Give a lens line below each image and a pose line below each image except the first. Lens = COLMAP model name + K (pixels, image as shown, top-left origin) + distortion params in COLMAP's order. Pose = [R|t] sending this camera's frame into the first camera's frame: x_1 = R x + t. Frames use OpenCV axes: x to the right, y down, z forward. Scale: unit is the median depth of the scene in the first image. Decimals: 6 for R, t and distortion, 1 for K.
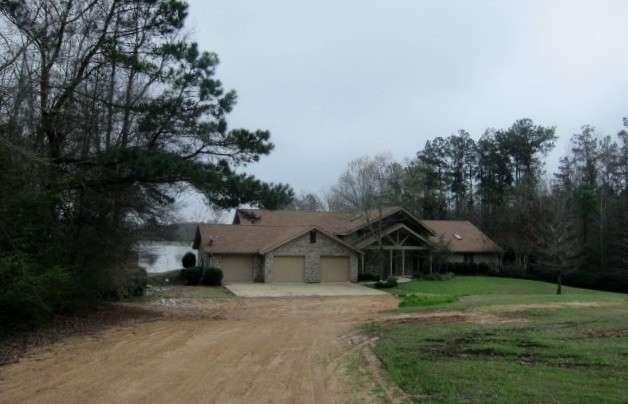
lens RADIAL K [[537.4, 0, 314.5], [0, 537.4, 200.9], [0, 0, 1]] dist [-0.058274, 0.009237]
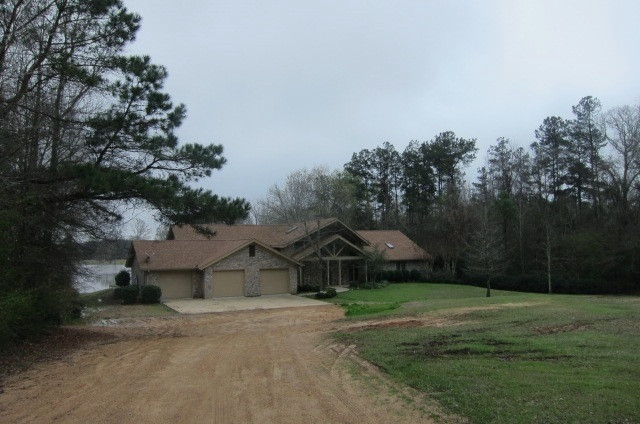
lens RADIAL K [[536.9, 0, 323.8], [0, 536.9, 207.5], [0, 0, 1]] dist [-0.062399, 0.021336]
pose [[0.987277, -0.020312, 0.157710, -0.029918], [0.021939, 0.999722, -0.008581, -0.001191], [-0.157492, 0.011931, 0.987448, -0.006099]]
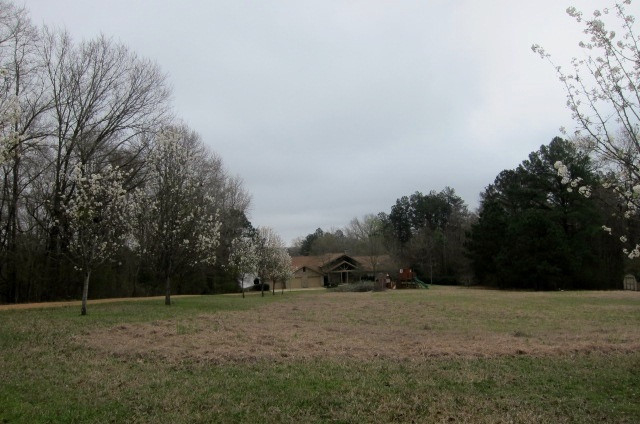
lens RADIAL K [[536.9, 0, 320.3], [0, 536.9, 211.9], [0, 0, 1]] dist [-0.062399, 0.021336]
pose [[0.994104, -0.072816, -0.080343, 0.328742], [0.070850, 0.997120, -0.027050, -0.143724], [0.082081, 0.021199, 0.996400, -1.691450]]
